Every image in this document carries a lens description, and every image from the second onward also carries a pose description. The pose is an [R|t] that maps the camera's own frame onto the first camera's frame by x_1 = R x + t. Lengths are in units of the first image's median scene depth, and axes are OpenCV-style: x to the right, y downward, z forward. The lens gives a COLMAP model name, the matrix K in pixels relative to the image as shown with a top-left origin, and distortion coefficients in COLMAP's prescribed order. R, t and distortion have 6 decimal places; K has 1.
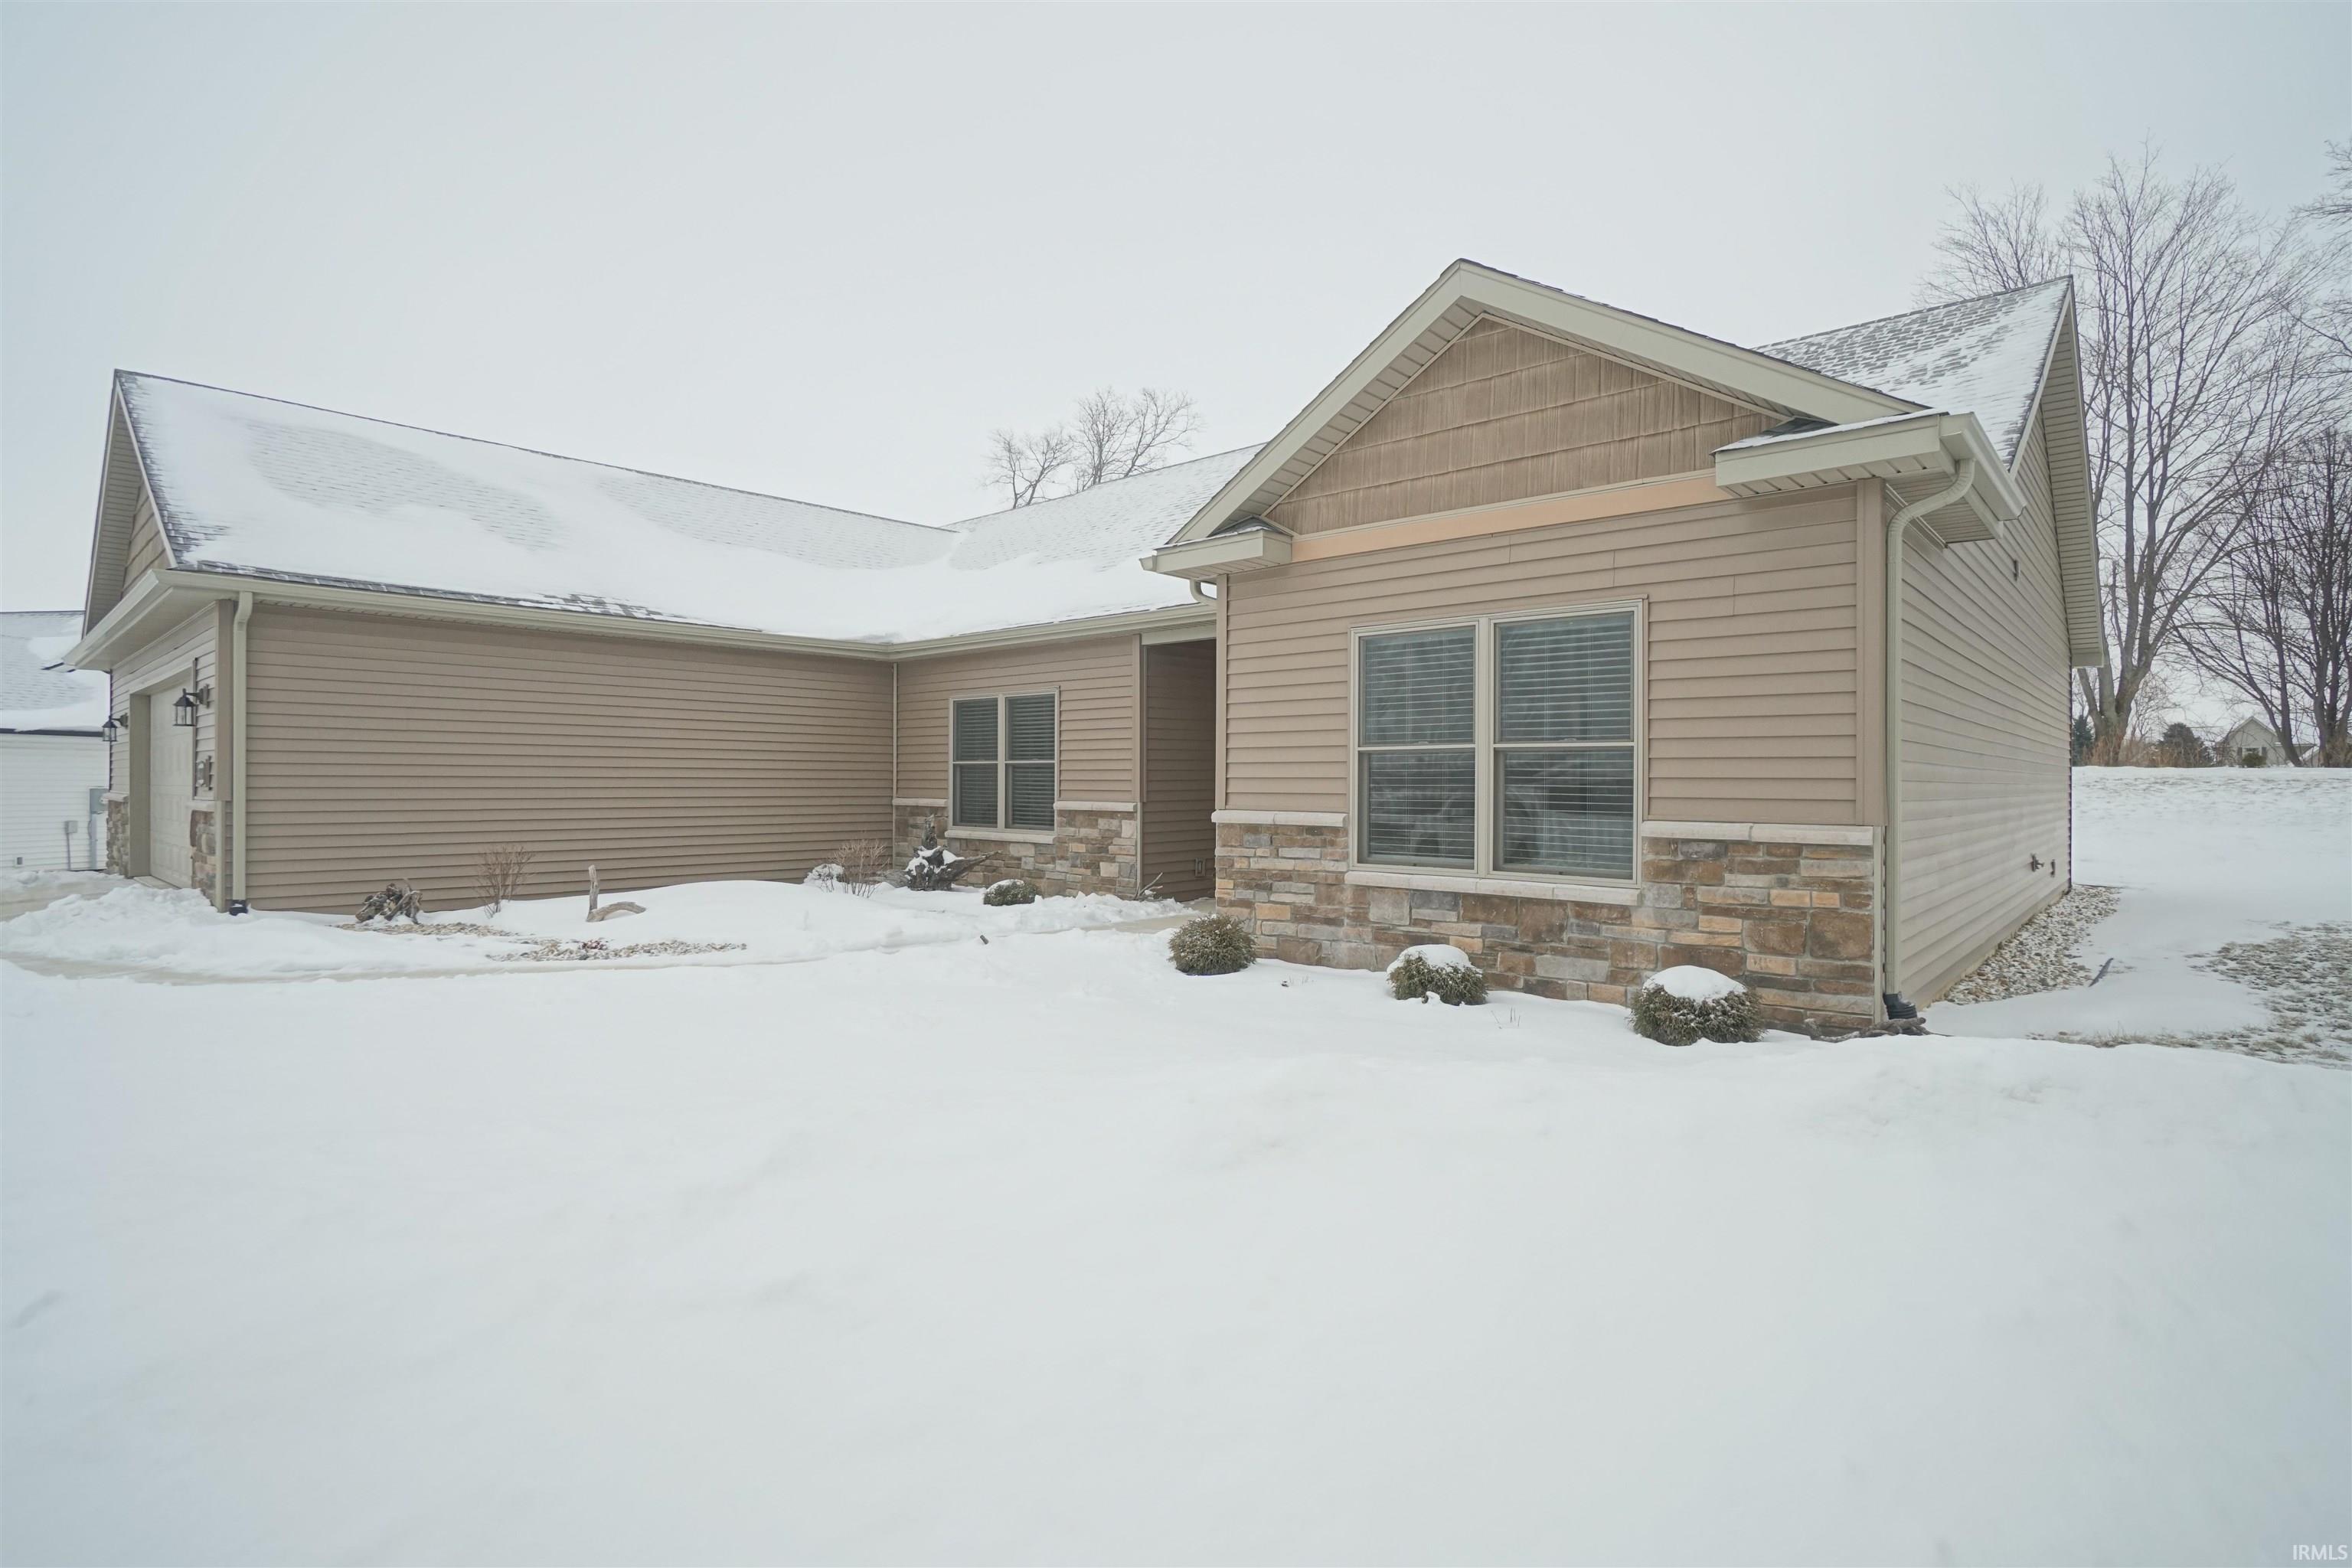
lens RADIAL K [[1118.3, 0, 1177.9], [0, 1118.3, 773.1], [0, 0, 1]] dist [-0.002645, 0.000153]
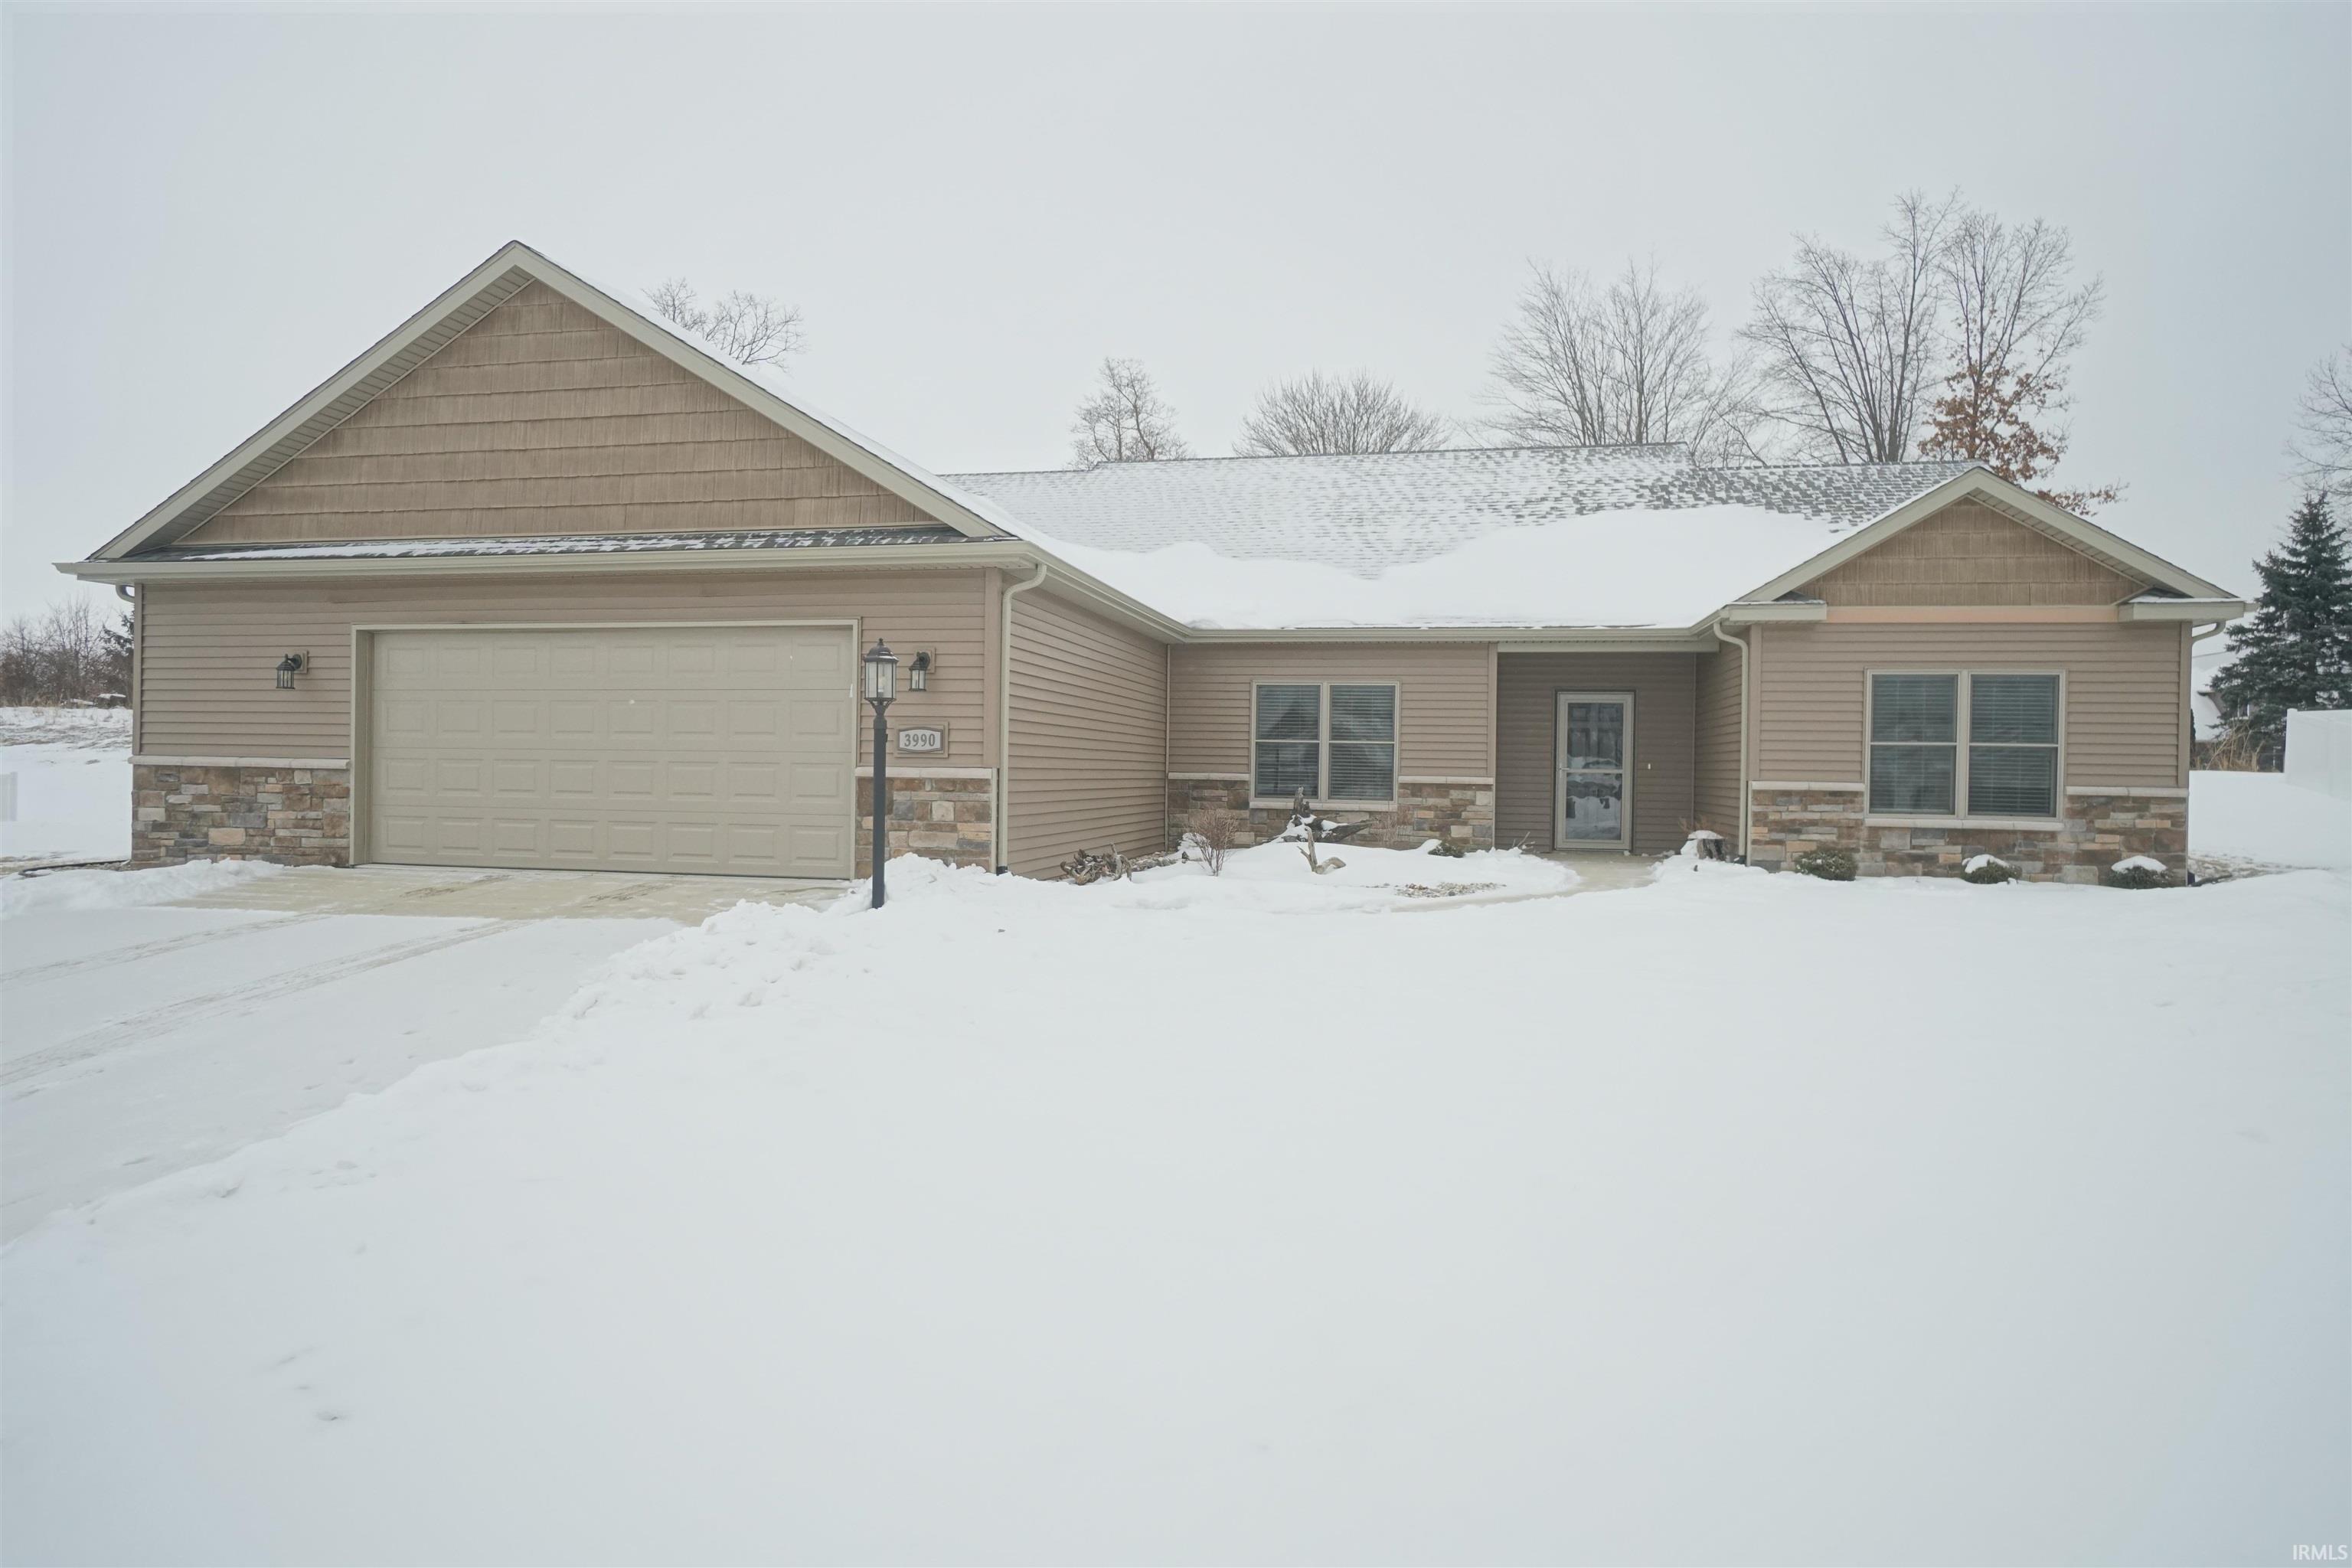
lens RADIAL K [[1313.7, 0, 1169.9], [0, 1313.7, 782.1], [0, 0, 1]] dist [0.029996, 0.000287]
pose [[0.871603, 0.004262, 0.490194, -1.679497], [-0.015674, 0.999693, 0.019177, 0.013366], [-0.489962, -0.024398, 0.871402, -0.186115]]
